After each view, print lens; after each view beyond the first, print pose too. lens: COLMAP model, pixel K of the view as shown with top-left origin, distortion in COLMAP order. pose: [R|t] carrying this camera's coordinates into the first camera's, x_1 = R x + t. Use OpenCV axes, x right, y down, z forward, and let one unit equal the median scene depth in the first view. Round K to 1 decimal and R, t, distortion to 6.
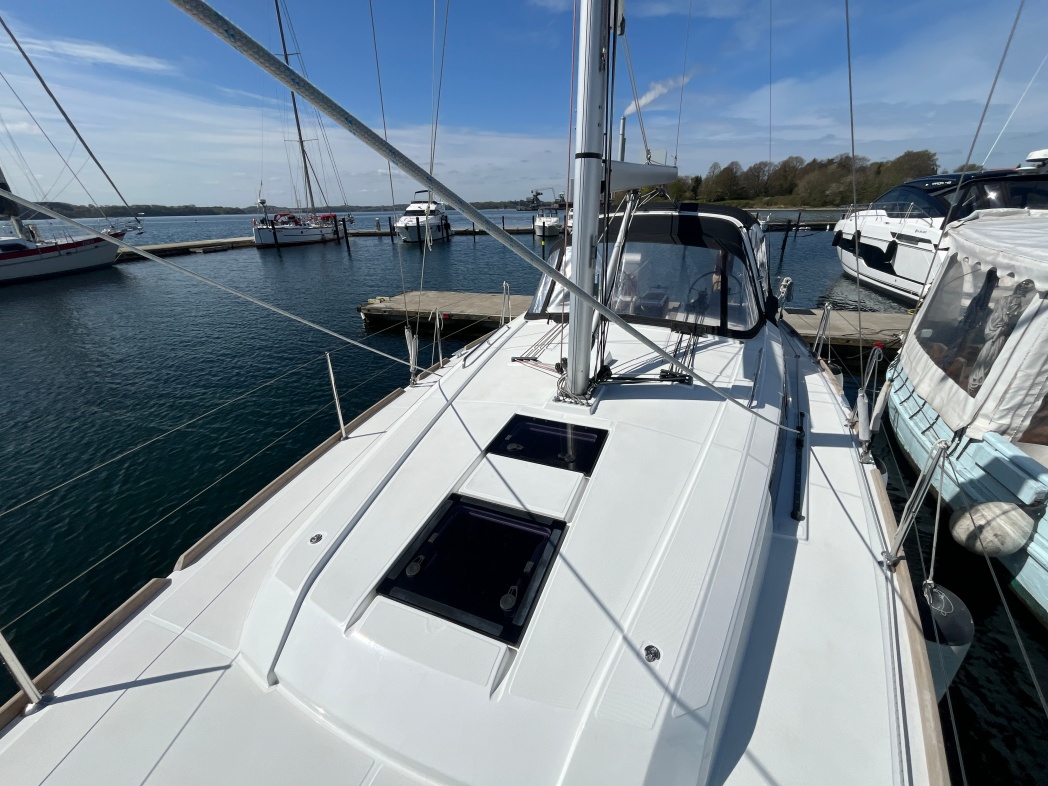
lens RADIAL K [[439.4, 0, 524.0], [0, 439.4, 393.0], [0, 0, 1]] dist [-0.003761, -0.000251]
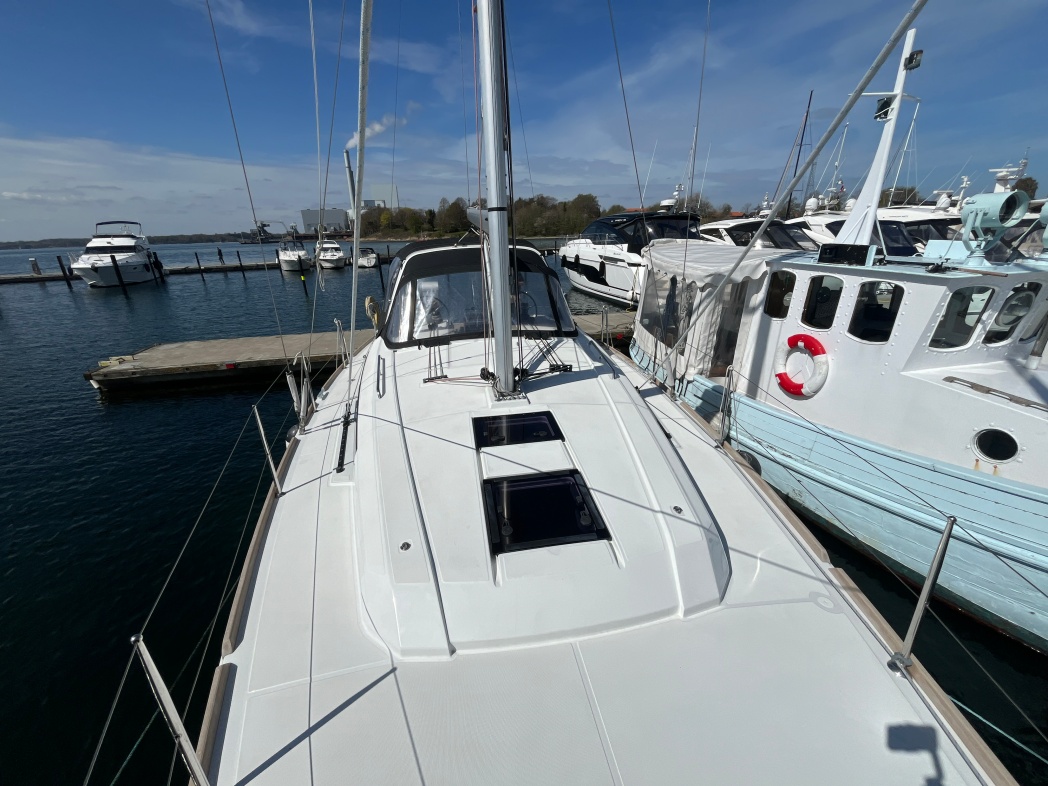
lens RADIAL K [[428.5, 0, 522.7], [0, 428.5, 405.5], [0, 0, 1]] dist [0.010655, -0.007978]
pose [[0.844318, -0.205686, 0.494793, -0.125574], [0.219122, 0.975190, 0.031475, 0.002392], [-0.488991, 0.081845, 0.868440, -0.023544]]
